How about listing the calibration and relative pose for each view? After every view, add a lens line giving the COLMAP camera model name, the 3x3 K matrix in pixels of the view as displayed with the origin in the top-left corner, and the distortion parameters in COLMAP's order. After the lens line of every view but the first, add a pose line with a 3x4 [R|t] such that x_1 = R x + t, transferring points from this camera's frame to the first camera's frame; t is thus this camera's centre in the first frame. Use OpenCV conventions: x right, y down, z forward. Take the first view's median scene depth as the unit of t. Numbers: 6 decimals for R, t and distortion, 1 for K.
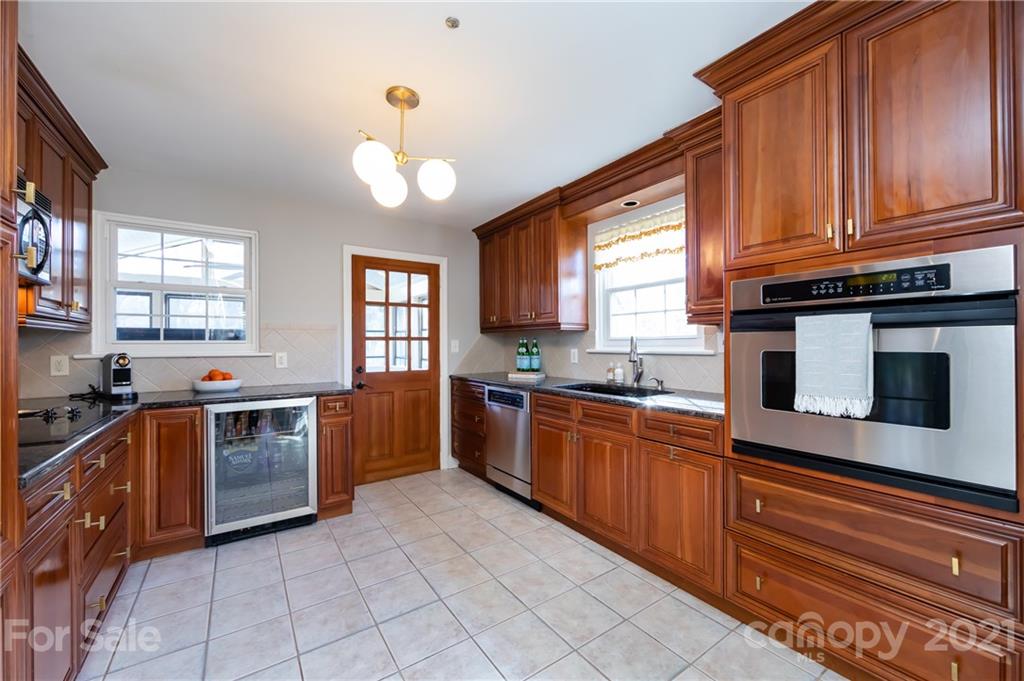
lens RADIAL K [[404.4, 0, 517.1], [0, 404.4, 341.6], [0, 0, 1]] dist [-0.002439, -0.000291]
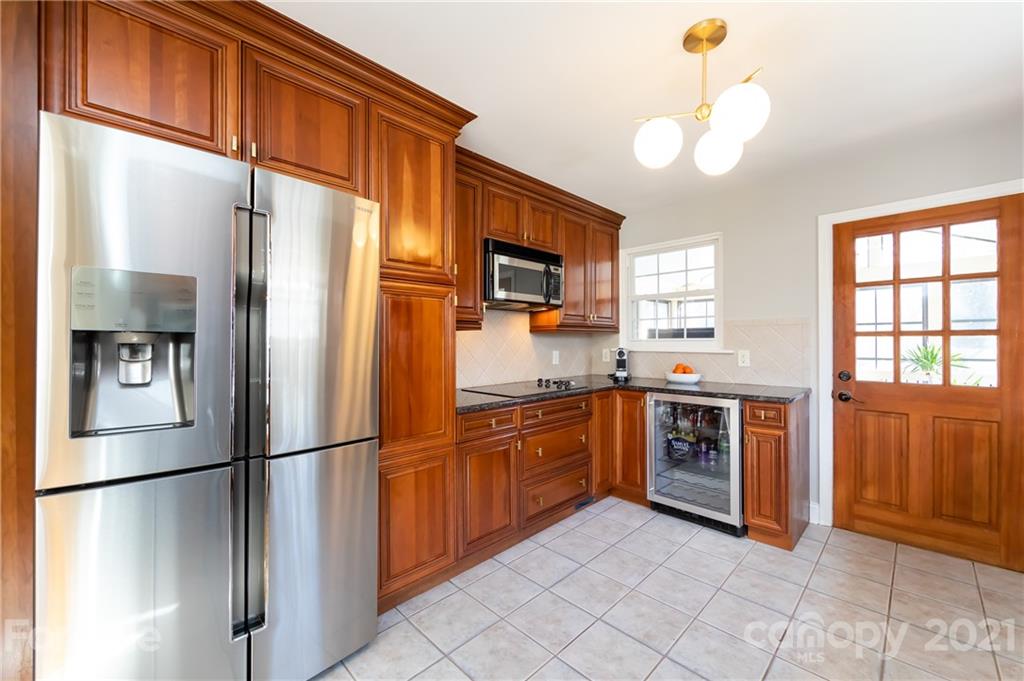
lens RADIAL K [[404.4, 0, 512.6], [0, 404.4, 341.0], [0, 0, 1]] dist [-0.002439, -0.000291]
pose [[0.163817, 0.001875, -0.986489, 0.285429], [0.008522, 0.999958, 0.003316, -0.003147], [0.986454, -0.008950, 0.163794, 0.311548]]
